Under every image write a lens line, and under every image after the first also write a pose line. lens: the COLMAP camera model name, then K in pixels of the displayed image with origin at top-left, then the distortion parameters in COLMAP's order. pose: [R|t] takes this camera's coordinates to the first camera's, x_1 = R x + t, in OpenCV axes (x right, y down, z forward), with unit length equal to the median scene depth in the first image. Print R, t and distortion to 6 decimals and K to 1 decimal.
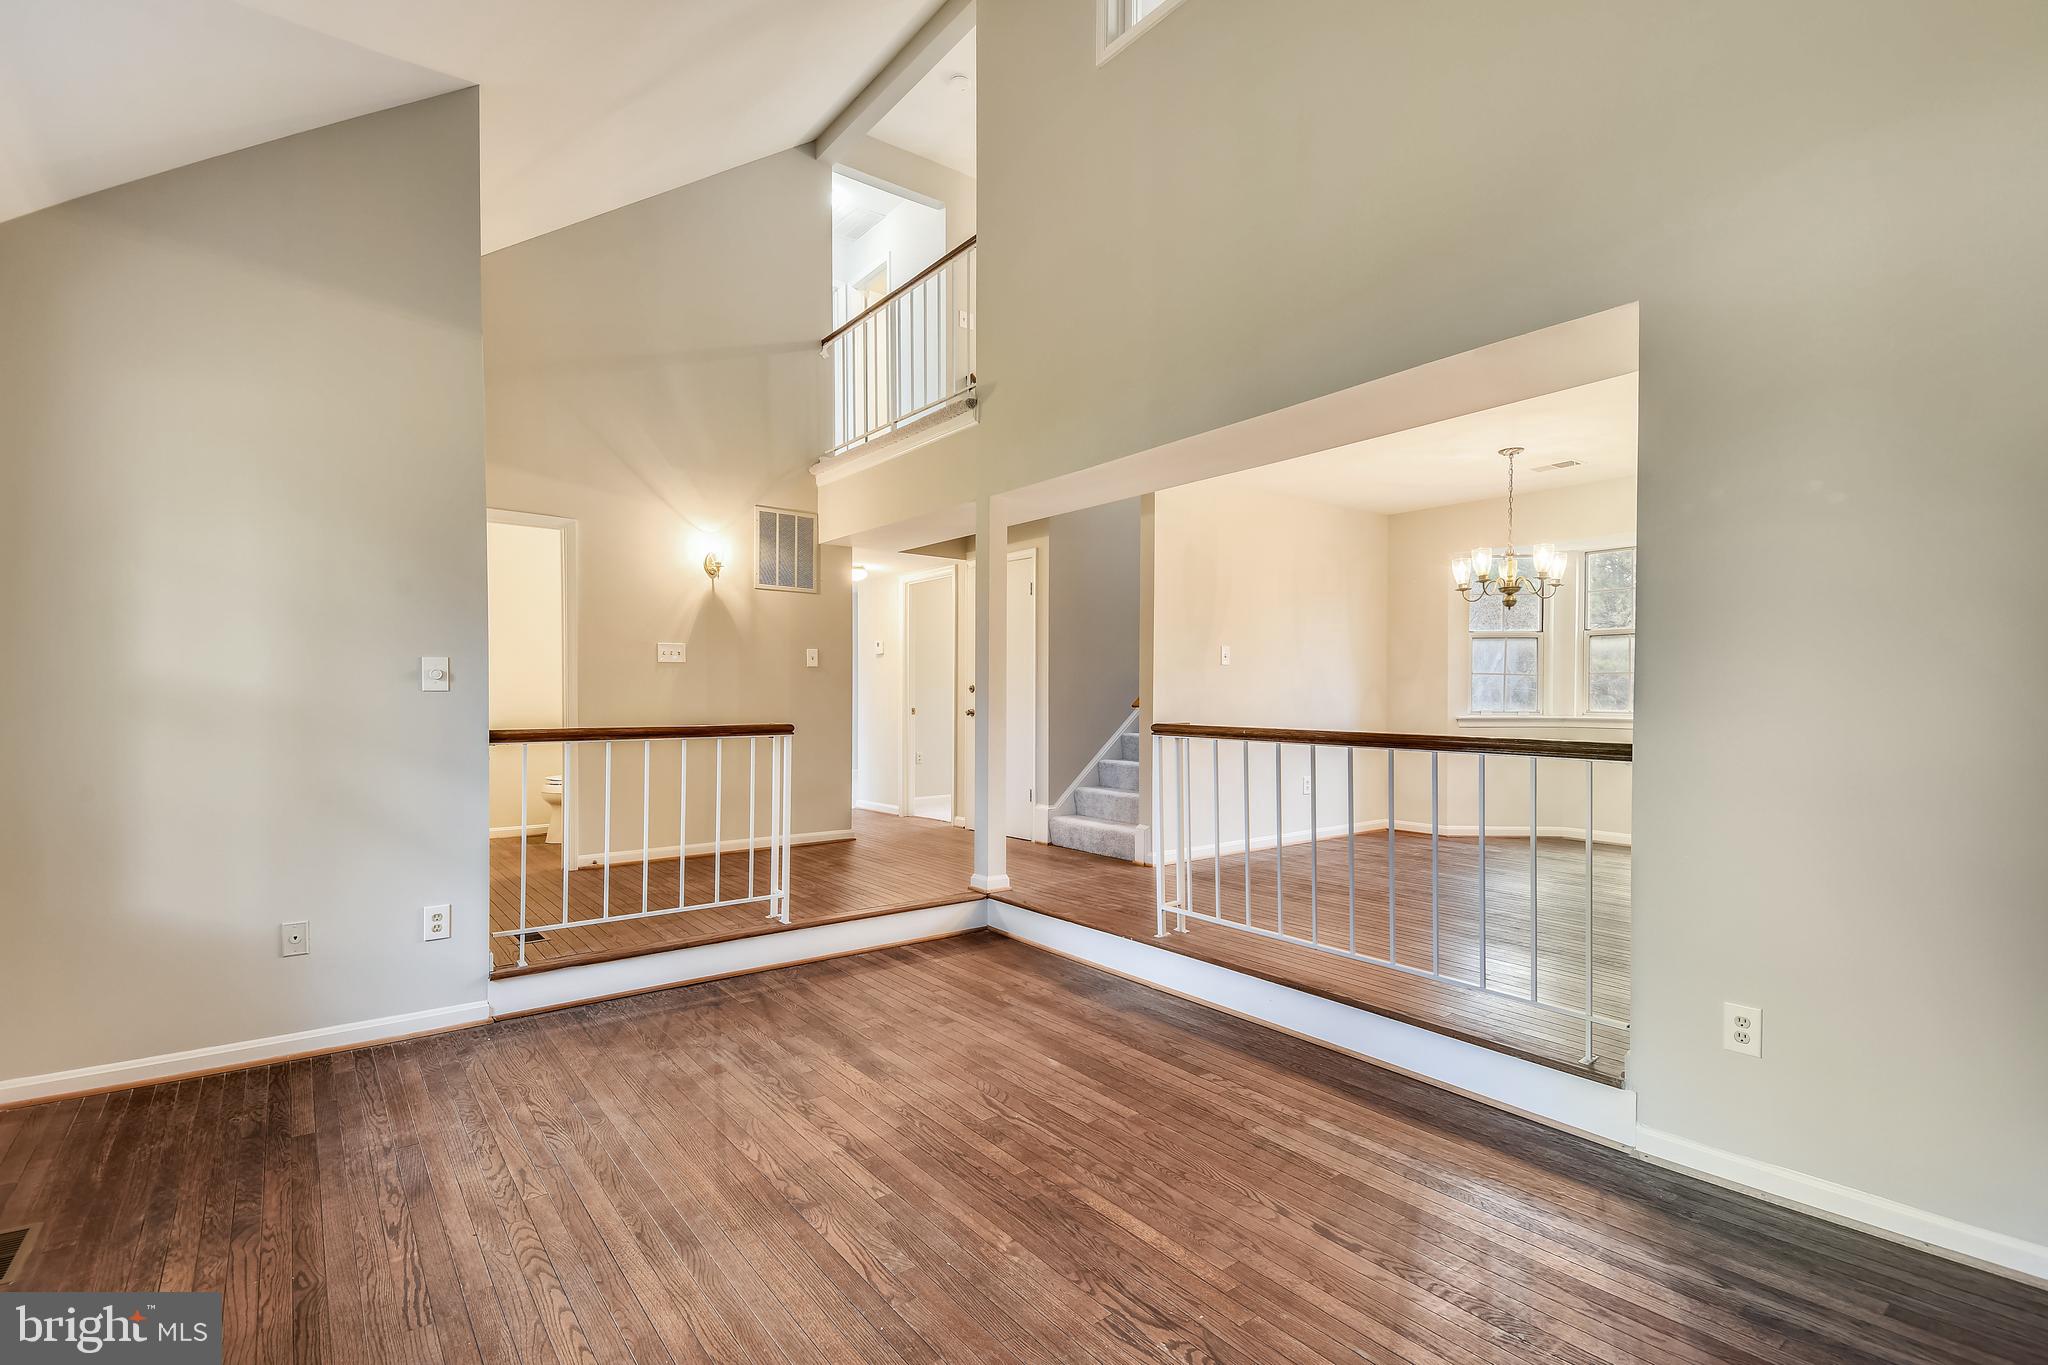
lens RADIAL K [[933.9, 0, 1019.9], [0, 933.9, 710.1], [0, 0, 1]] dist [0.052260, -0.042031]
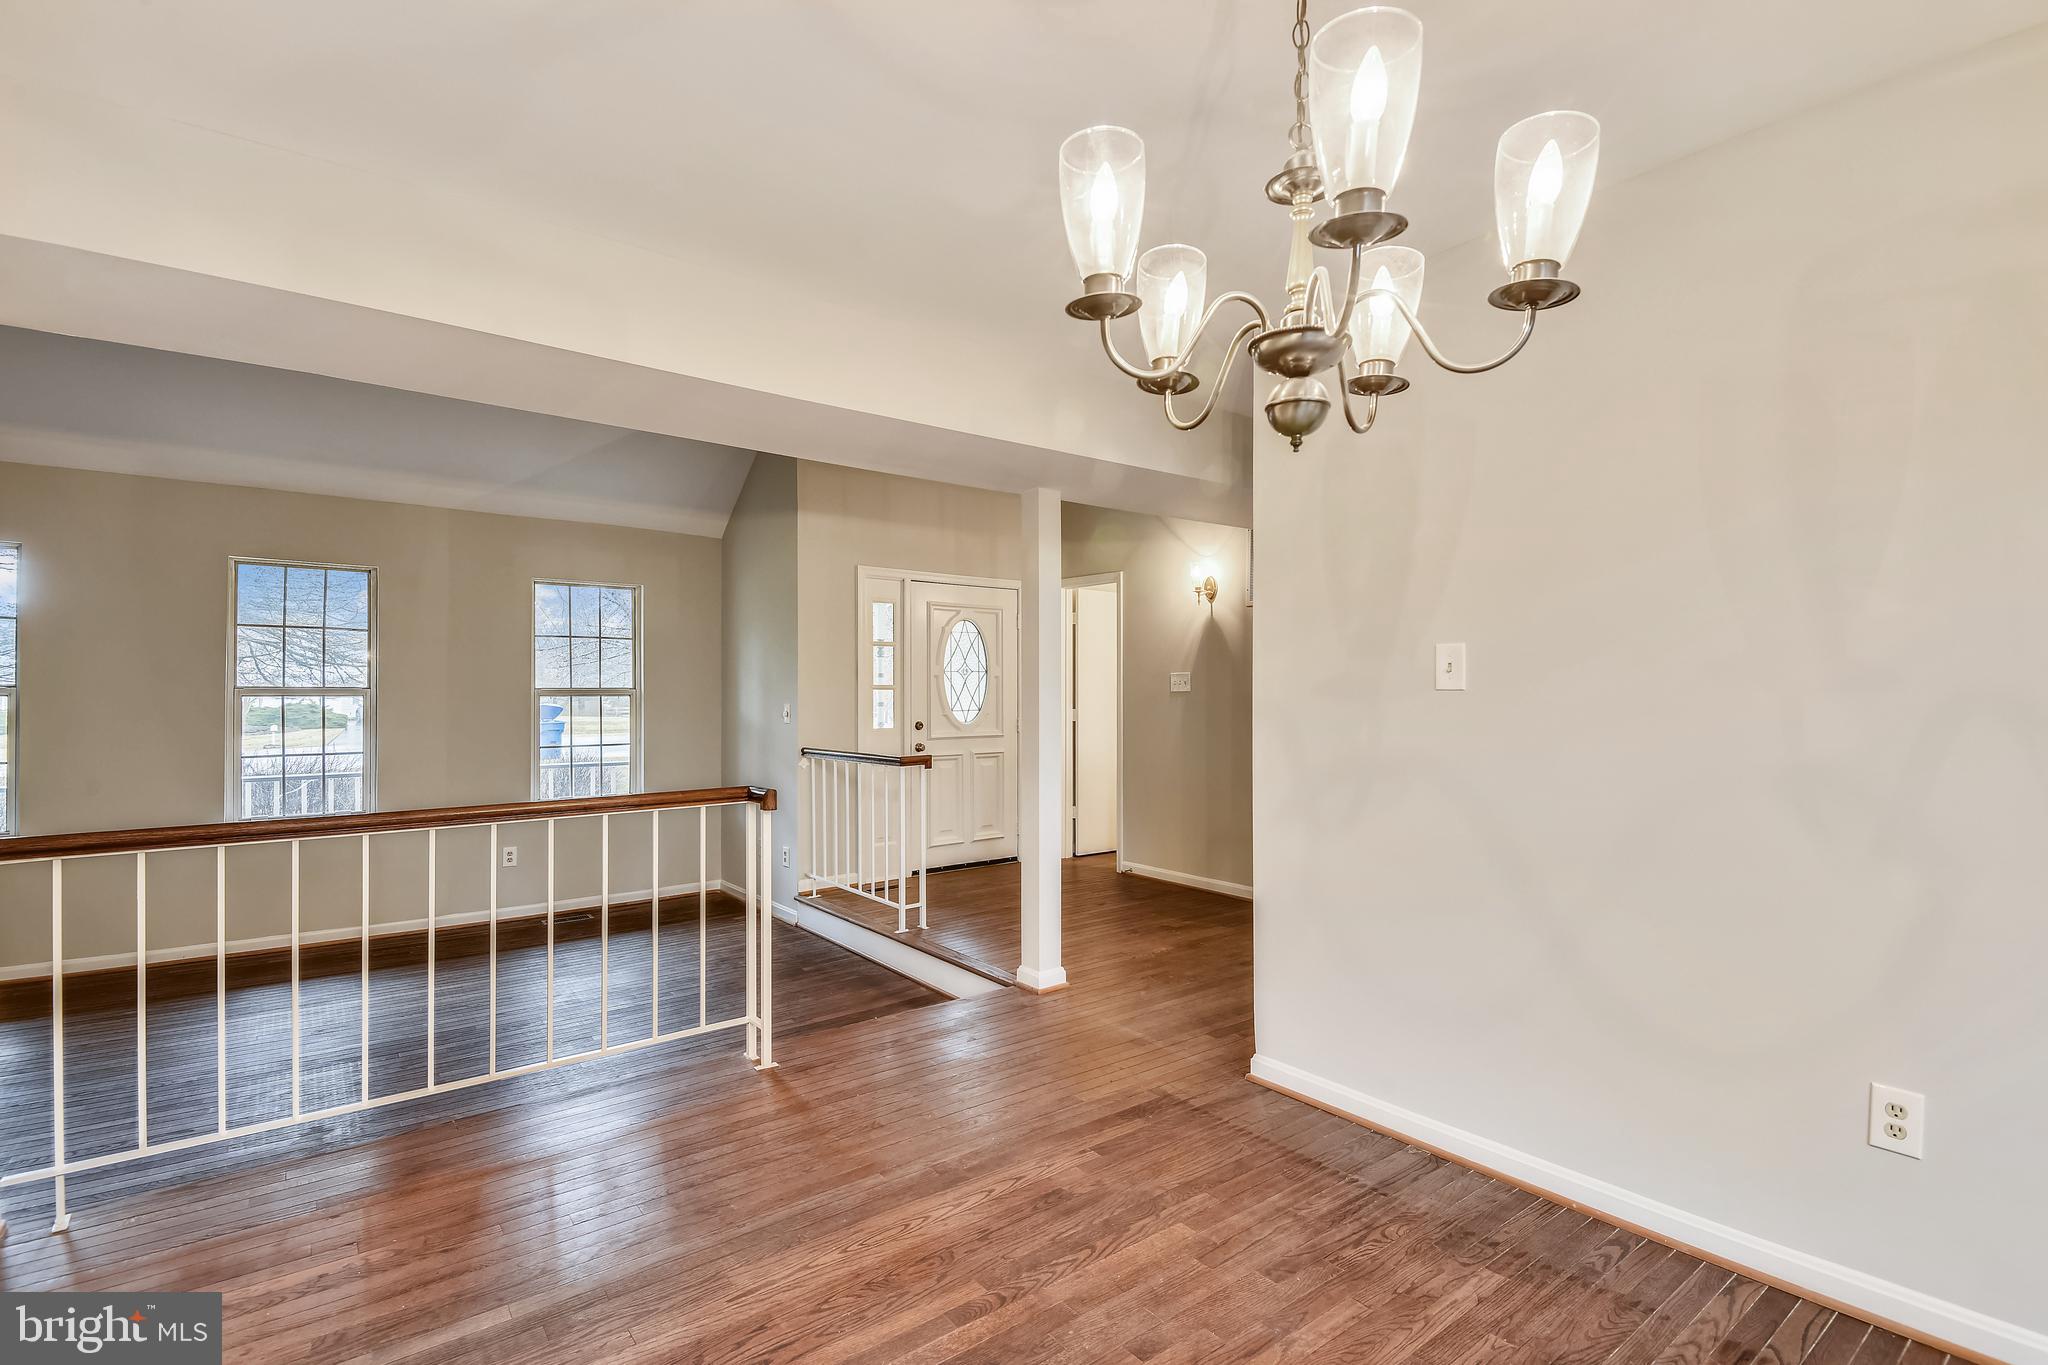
lens RADIAL K [[933.9, 0, 1019.9], [0, 933.9, 710.1], [0, 0, 1]] dist [0.052260, -0.042031]
pose [[-0.013591, 0.017288, -0.999758, 1.469995], [-0.011139, 0.999786, 0.017440, -0.107218], [0.999846, 0.011373, -0.013395, 1.943272]]
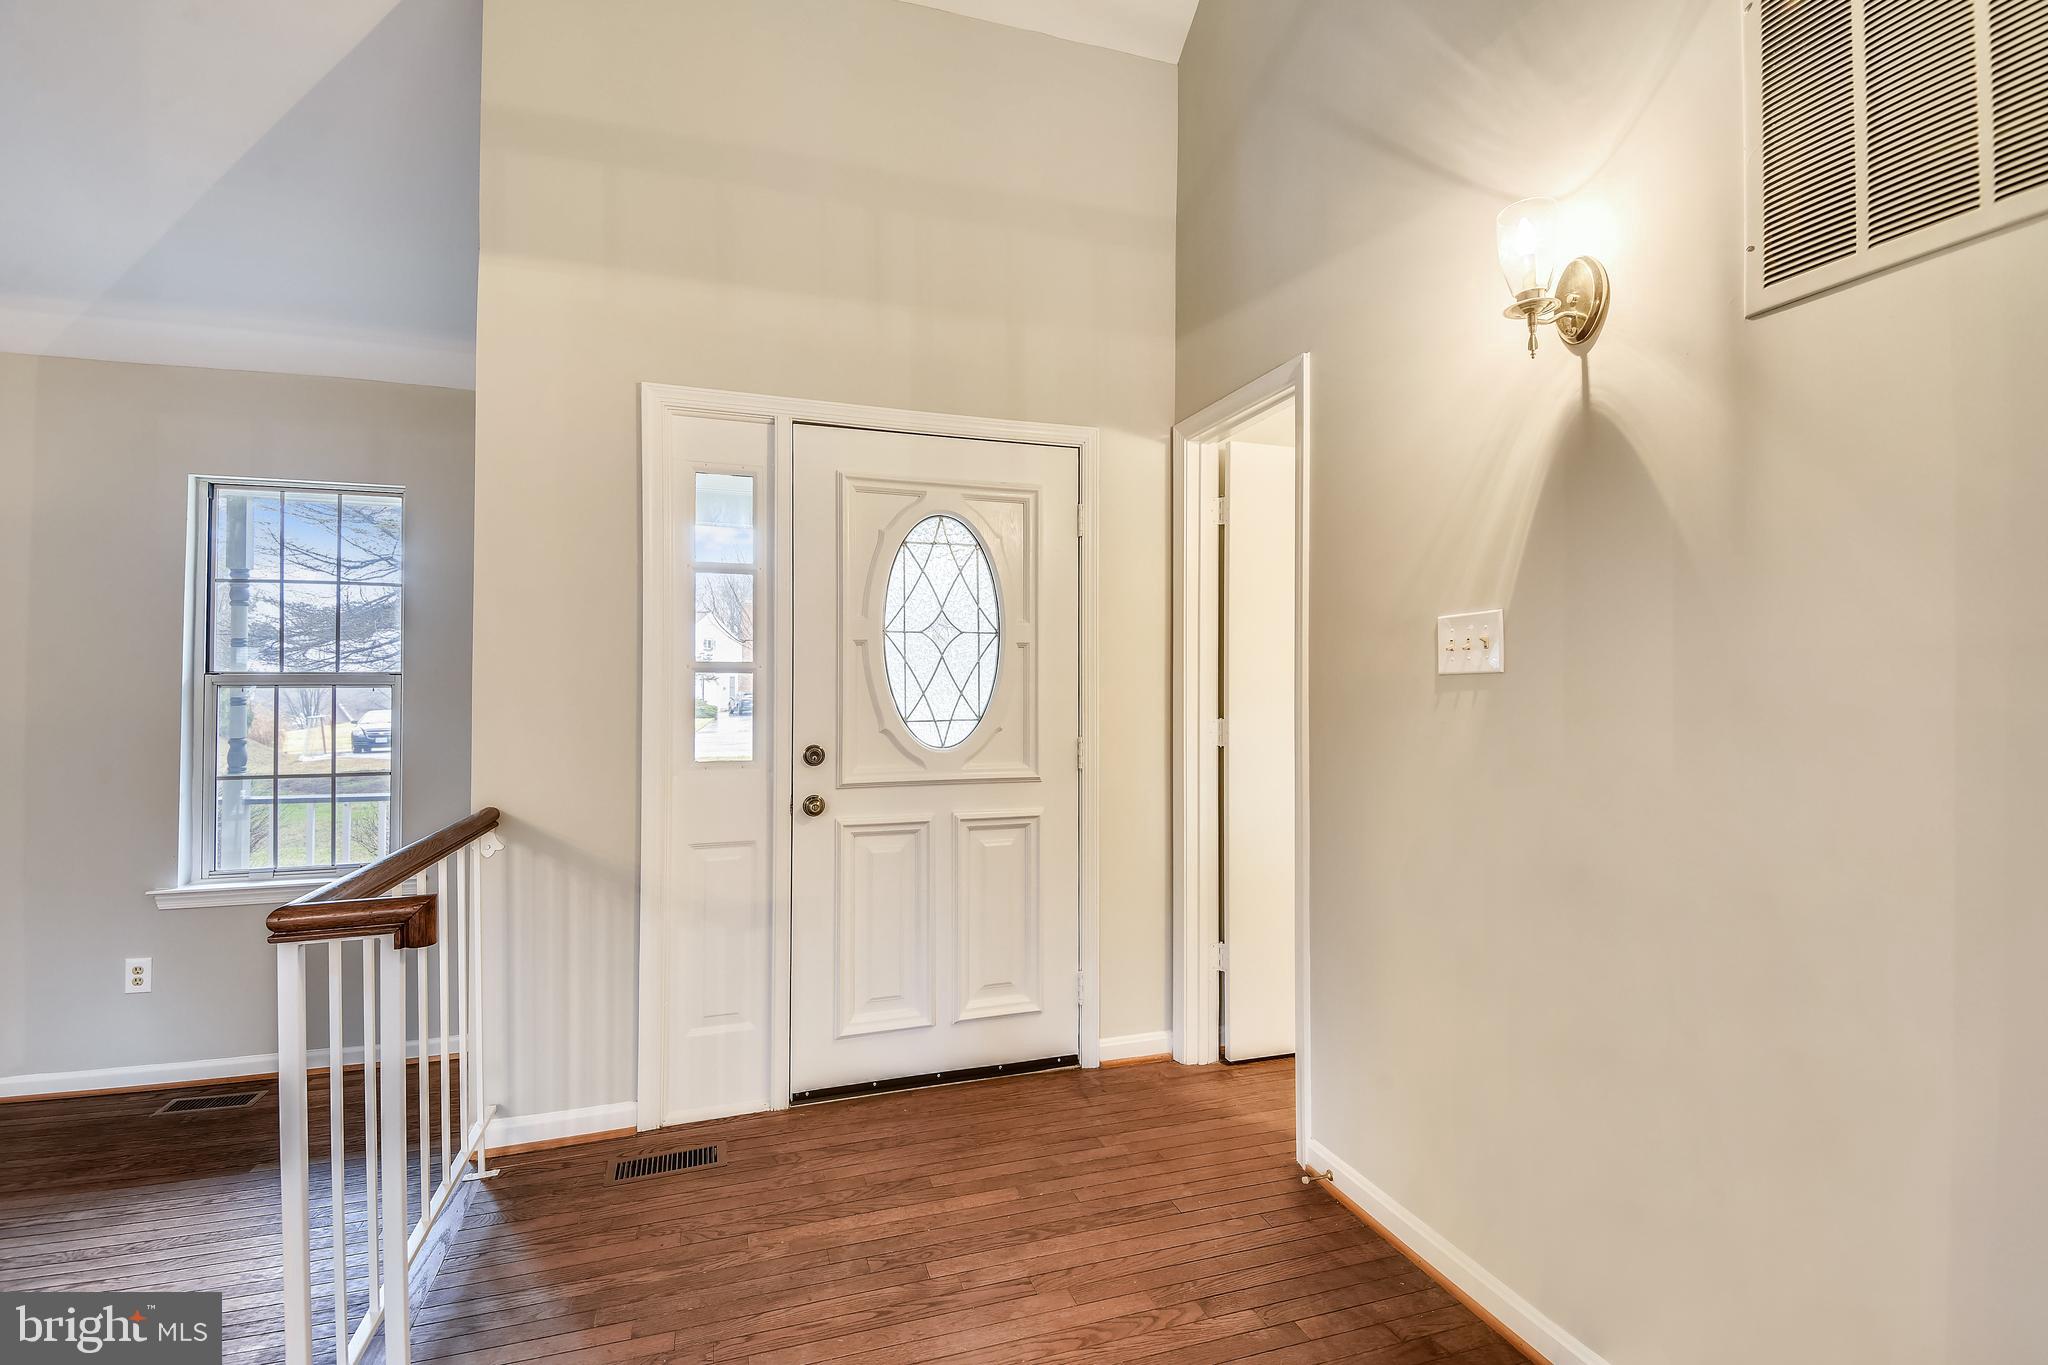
lens RADIAL K [[942.9, 0, 1014.1], [0, 942.9, 683.3], [0, 0, 1]] dist [0.016302, -0.011217]
pose [[-0.339426, -0.006323, -0.940611, -0.045505], [-0.012729, 0.999917, -0.002128, -0.103675], [0.940546, 0.011251, -0.339479, 2.226575]]
